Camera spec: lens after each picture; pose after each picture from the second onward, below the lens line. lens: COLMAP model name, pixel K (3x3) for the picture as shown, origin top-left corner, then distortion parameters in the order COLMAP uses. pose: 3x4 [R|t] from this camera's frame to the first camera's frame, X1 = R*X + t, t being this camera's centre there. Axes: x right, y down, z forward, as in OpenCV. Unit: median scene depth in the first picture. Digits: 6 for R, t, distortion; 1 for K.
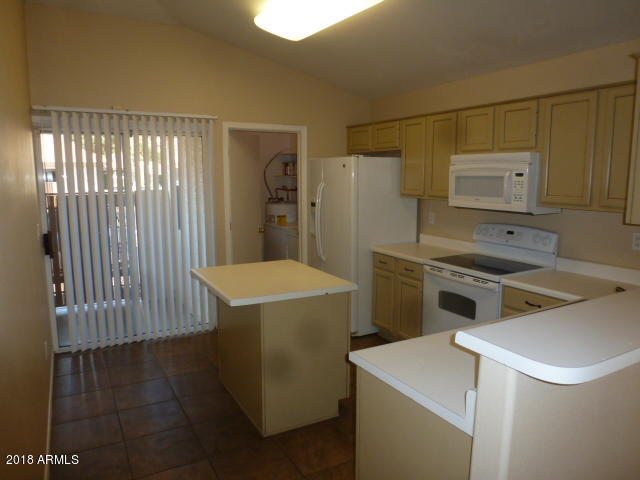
lens RADIAL K [[463.9, 0, 333.5], [0, 463.9, 241.0], [0, 0, 1]] dist [-0.061905, 0.000767]
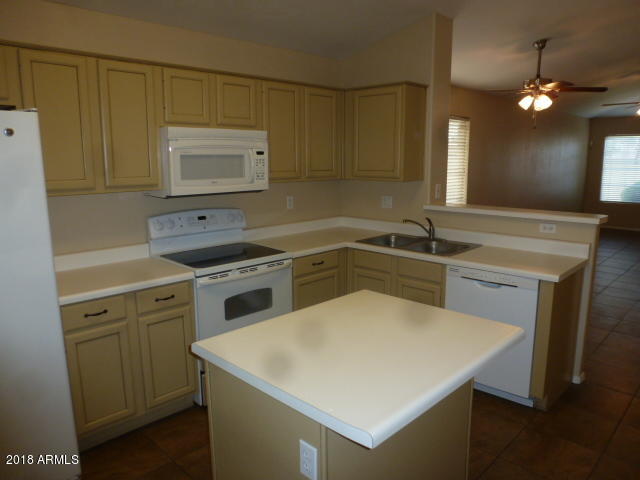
lens RADIAL K [[463.9, 0, 333.5], [0, 463.9, 241.0], [0, 0, 1]] dist [-0.061905, 0.000767]
pose [[-0.290822, -0.171973, 0.941195, -0.595014], [0.133854, 0.966727, 0.217997, -0.148531], [-0.947368, 0.189381, -0.258126, 1.081254]]
